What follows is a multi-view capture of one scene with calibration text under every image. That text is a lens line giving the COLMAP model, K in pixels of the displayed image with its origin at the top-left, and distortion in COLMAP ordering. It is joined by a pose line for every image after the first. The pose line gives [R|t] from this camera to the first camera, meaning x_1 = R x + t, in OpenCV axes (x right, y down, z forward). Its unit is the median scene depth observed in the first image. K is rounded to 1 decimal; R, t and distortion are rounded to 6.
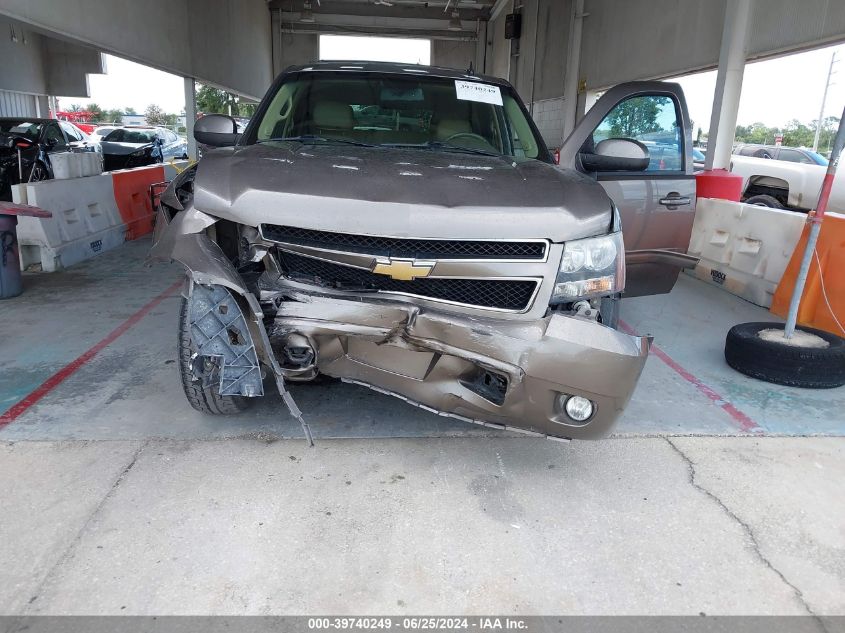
lens RADIAL K [[667.2, 0, 426.0], [0, 667.2, 319.5], [0, 0, 1]] dist [0.042275, -0.044772]
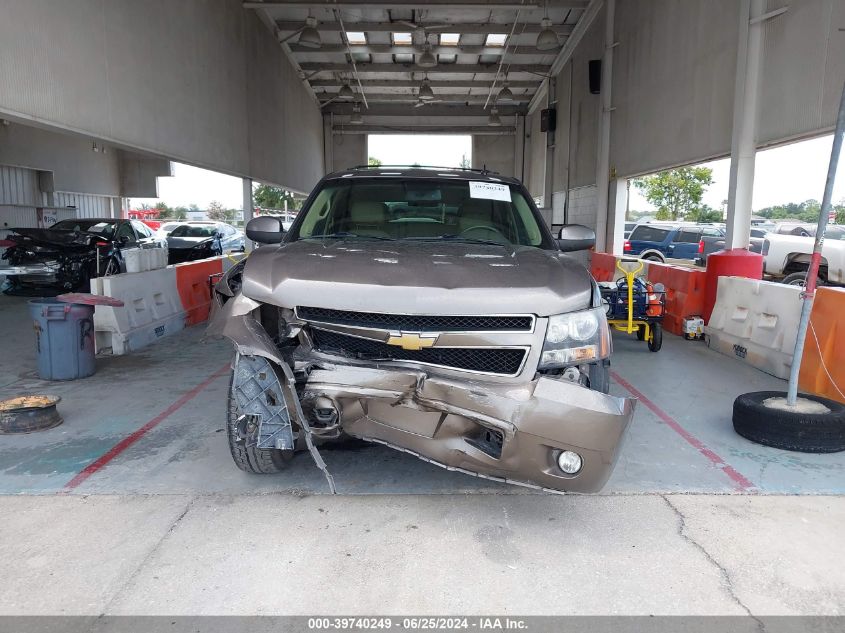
lens RADIAL K [[667.2, 0, 420.8], [0, 667.2, 313.9], [0, 0, 1]] dist [0.042275, -0.044772]
pose [[0.996712, -0.018011, -0.078997, 0.059513], [0.007436, 0.991199, -0.132171, 0.026500], [0.080682, 0.131149, 0.988074, -0.140168]]
